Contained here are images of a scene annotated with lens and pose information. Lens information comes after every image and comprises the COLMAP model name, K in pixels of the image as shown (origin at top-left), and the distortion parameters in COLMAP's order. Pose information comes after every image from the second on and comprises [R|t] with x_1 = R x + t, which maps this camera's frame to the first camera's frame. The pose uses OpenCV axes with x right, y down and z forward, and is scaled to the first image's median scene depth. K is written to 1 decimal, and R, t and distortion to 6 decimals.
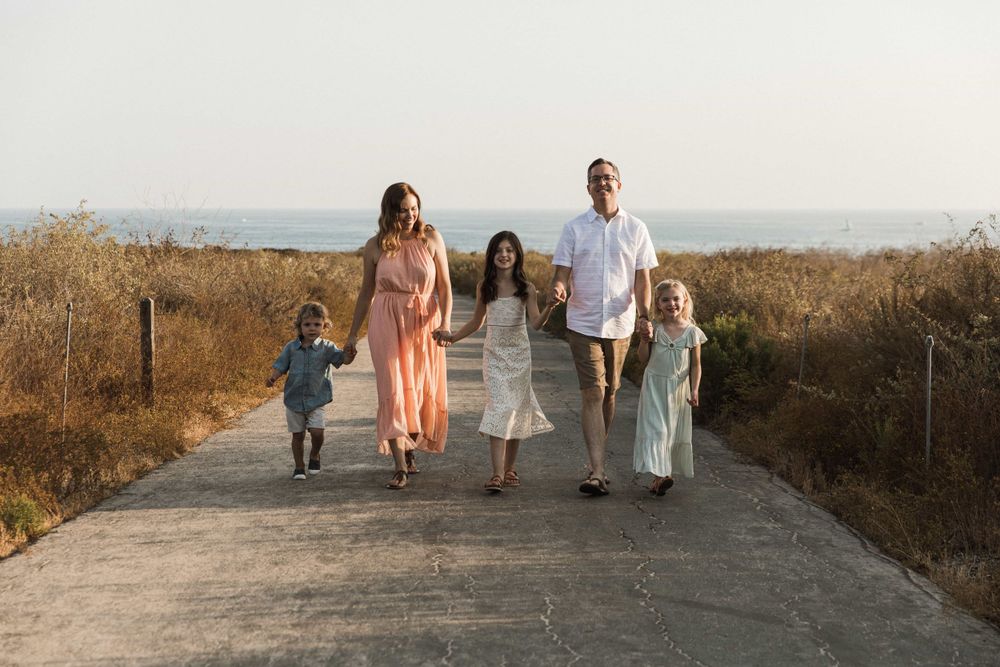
lens RADIAL K [[1694.7, 0, 500.0], [0, 1694.7, 333.5], [0, 0, 1]] dist [-0.002072, 0.012049]
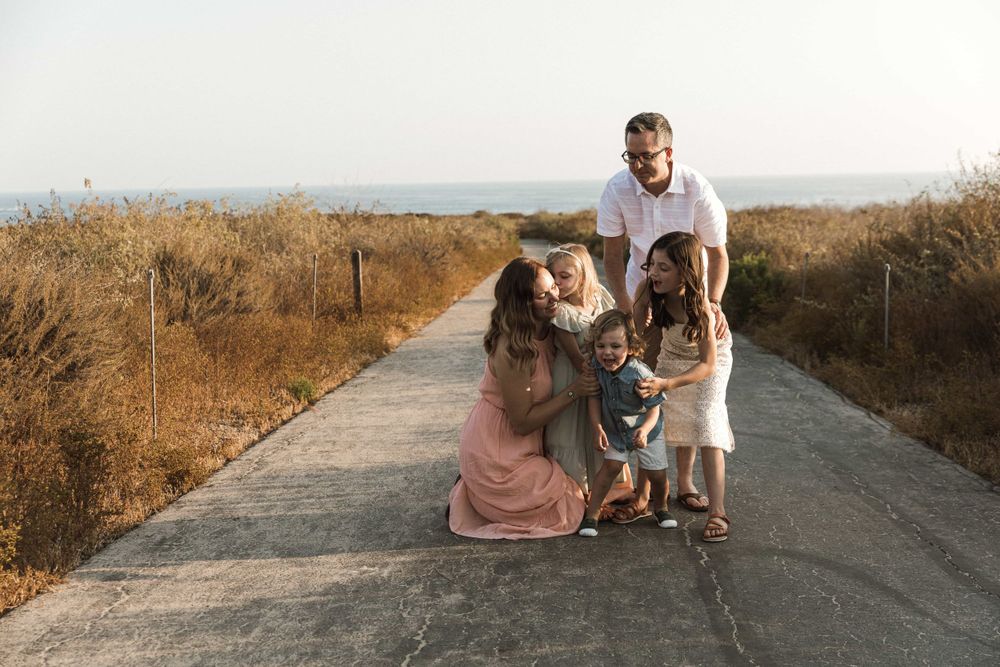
lens RADIAL K [[1271.9, 0, 500.0], [0, 1271.9, 333.5], [0, 0, 1]] dist [0.007412, -0.007185]
pose [[0.997957, -0.015655, -0.061948, -0.019894], [0.018521, 0.998771, 0.045967, 0.003917], [0.061152, -0.047021, 0.997020, -0.138401]]
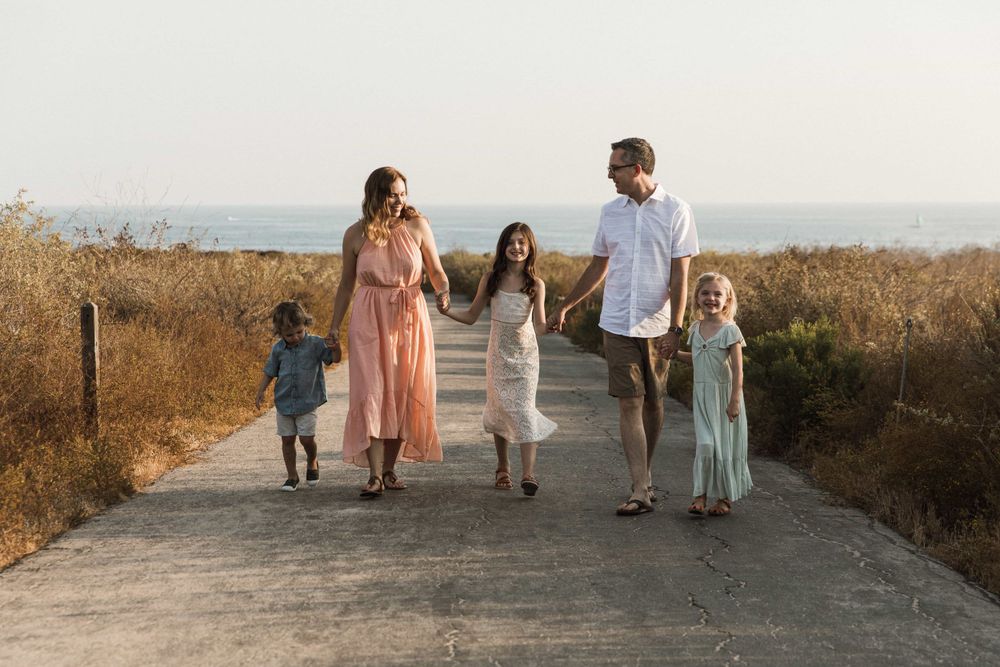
lens RADIAL K [[1954.6, 0, 500.0], [0, 1954.6, 333.5], [0, 0, 1]] dist [0.003260, -0.049752]
pose [[0.999953, -0.004439, -0.008616, -0.005261], [0.004370, 0.999959, -0.007942, 0.002726], [0.008650, 0.007904, 0.999931, 0.087377]]
